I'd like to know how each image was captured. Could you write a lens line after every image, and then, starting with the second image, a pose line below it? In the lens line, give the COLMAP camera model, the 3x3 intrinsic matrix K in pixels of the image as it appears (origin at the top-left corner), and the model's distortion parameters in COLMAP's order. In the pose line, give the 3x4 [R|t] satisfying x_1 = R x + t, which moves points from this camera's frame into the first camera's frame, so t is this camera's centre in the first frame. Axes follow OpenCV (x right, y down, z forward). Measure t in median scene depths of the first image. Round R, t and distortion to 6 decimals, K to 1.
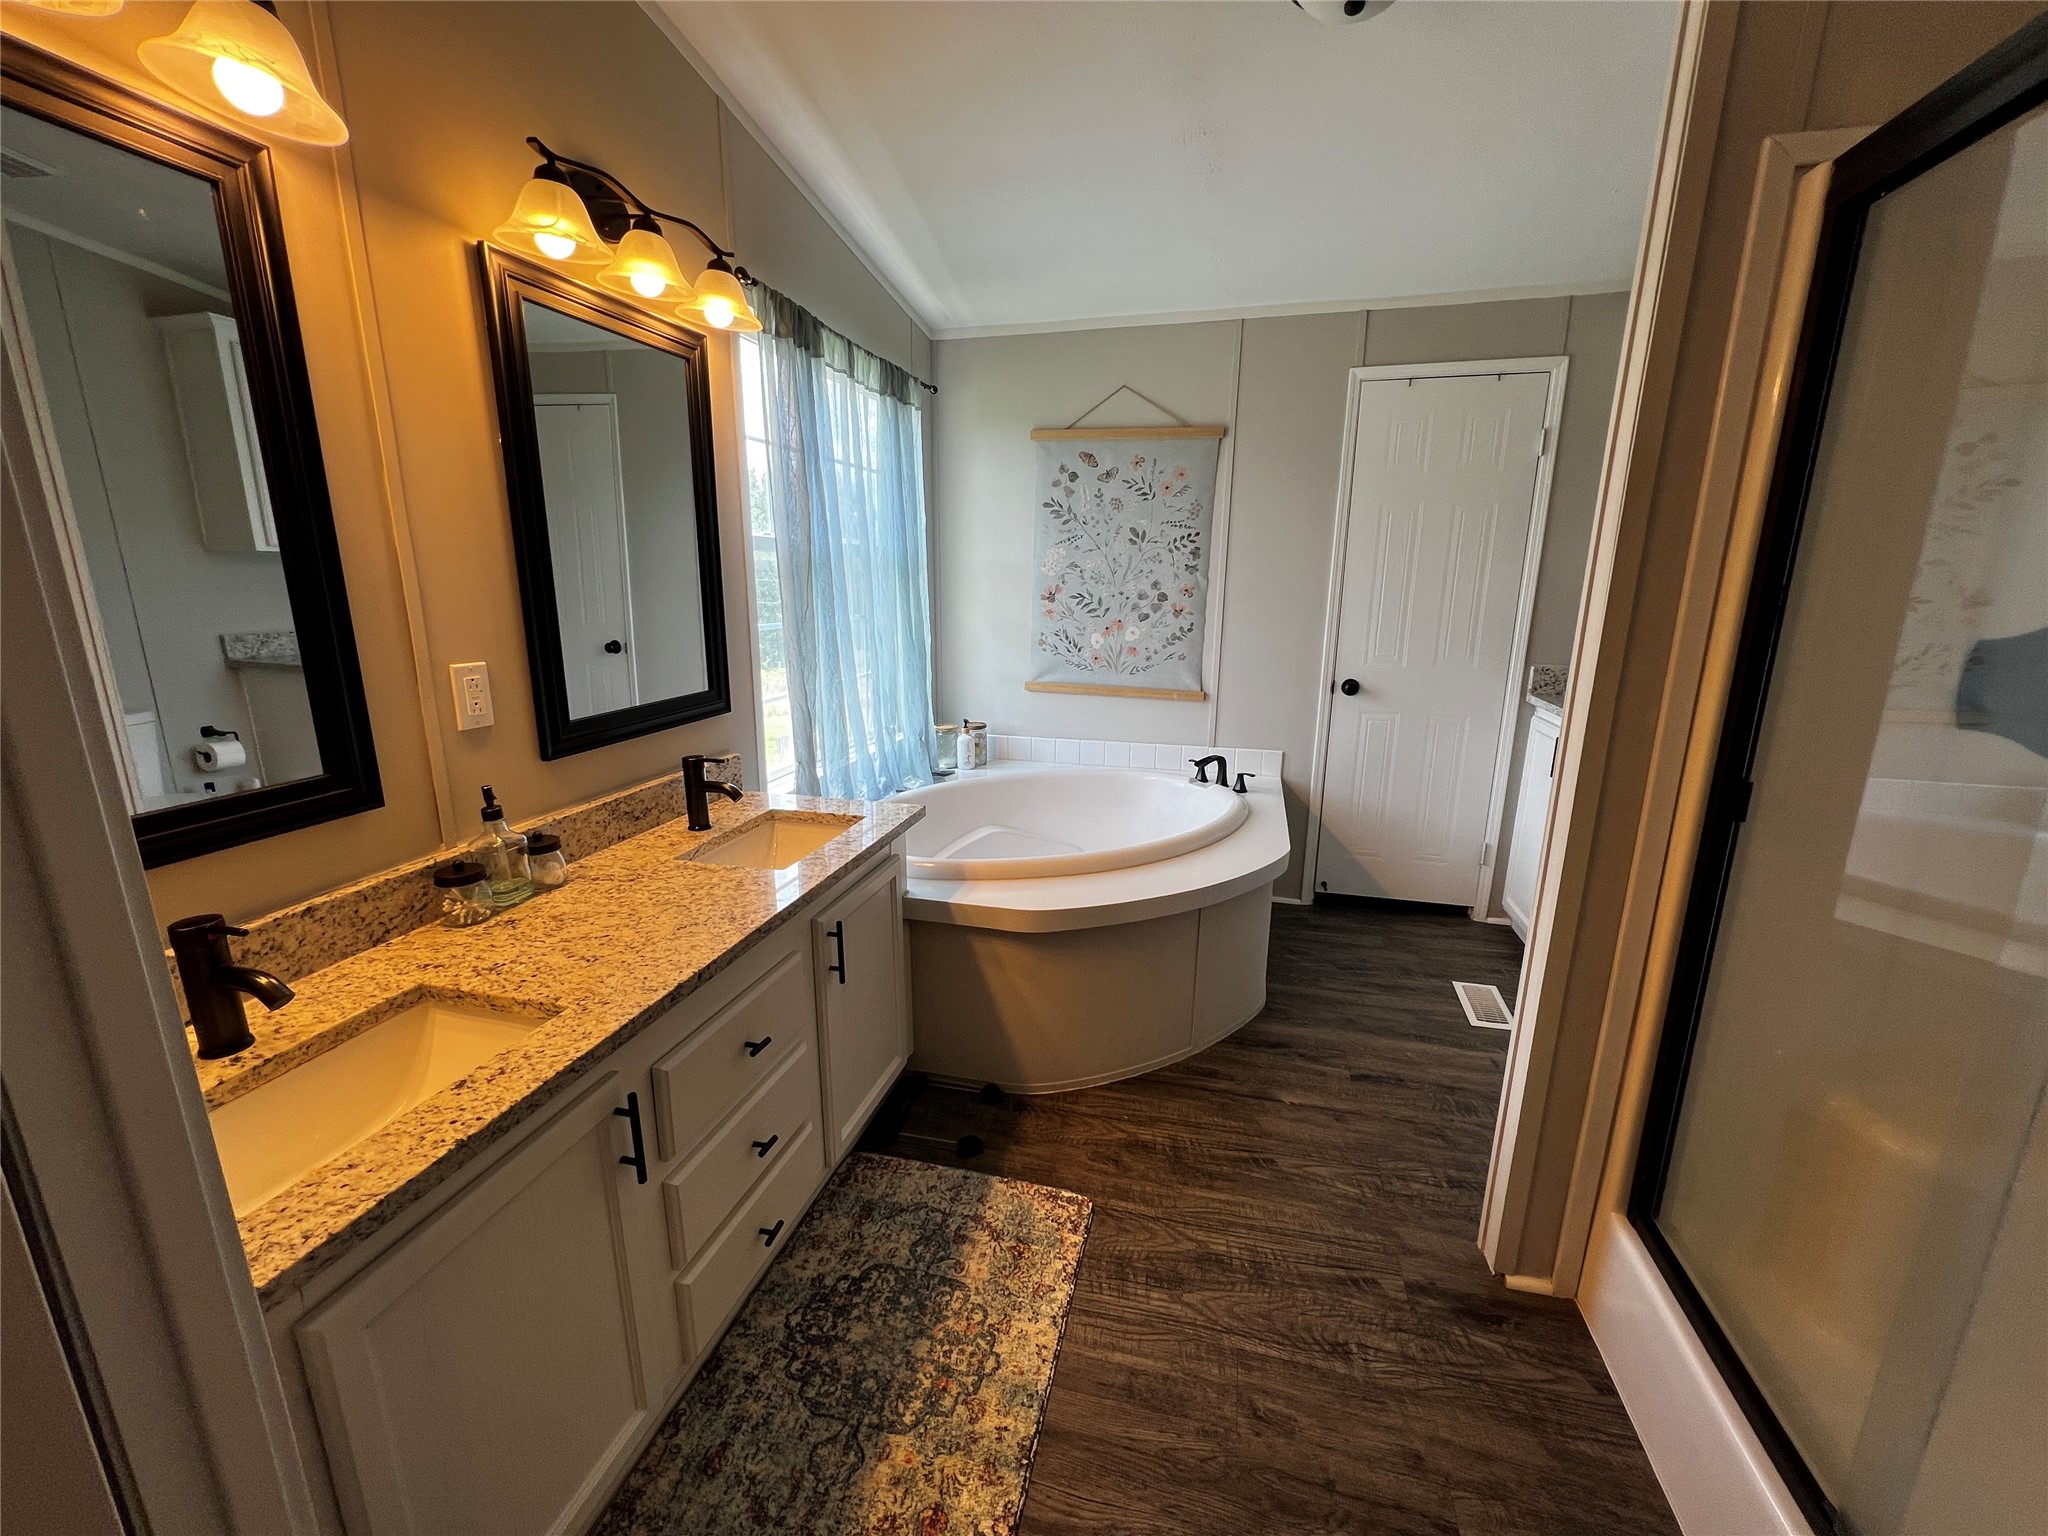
lens RADIAL K [[821.2, 0, 1029.0], [0, 821.2, 769.6], [0, 0, 1]] dist [-0.001540, 0.000497]
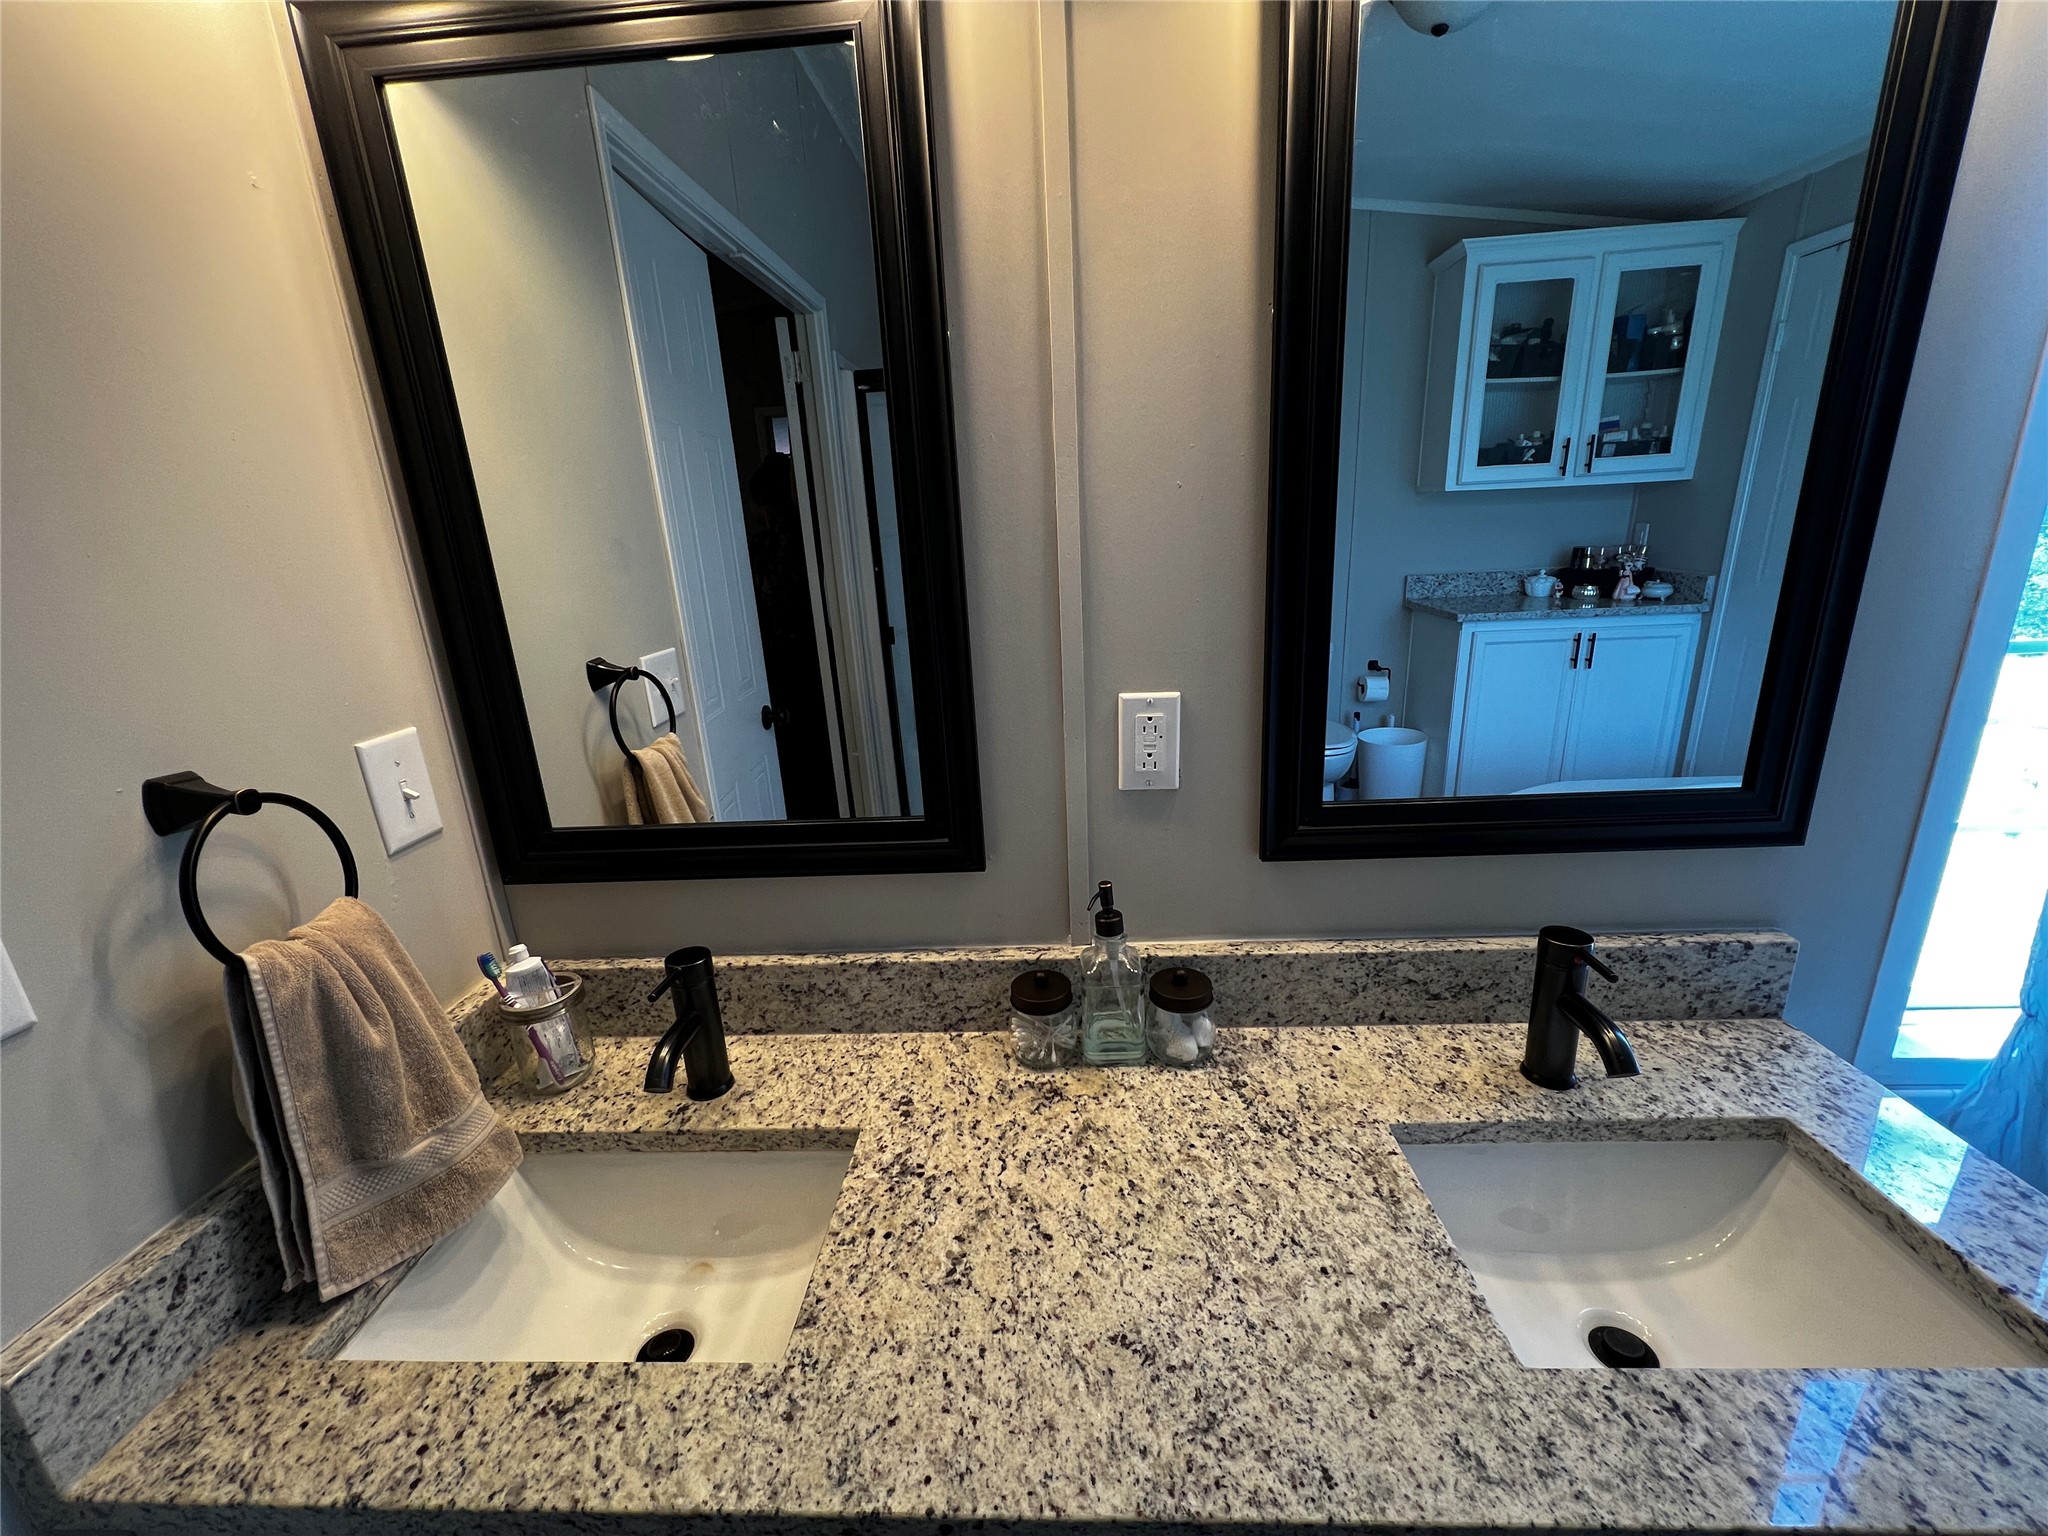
lens RADIAL K [[824.8, 0, 1024.0], [0, 824.8, 768.0], [0, 0, 1]] dist [-0.011072, 0.004688]
pose [[0.189557, 0.261335, -0.946452, -0.069815], [-0.169534, 0.958162, 0.230614, -0.193194], [0.967123, 0.116742, 0.225932, 0.718014]]
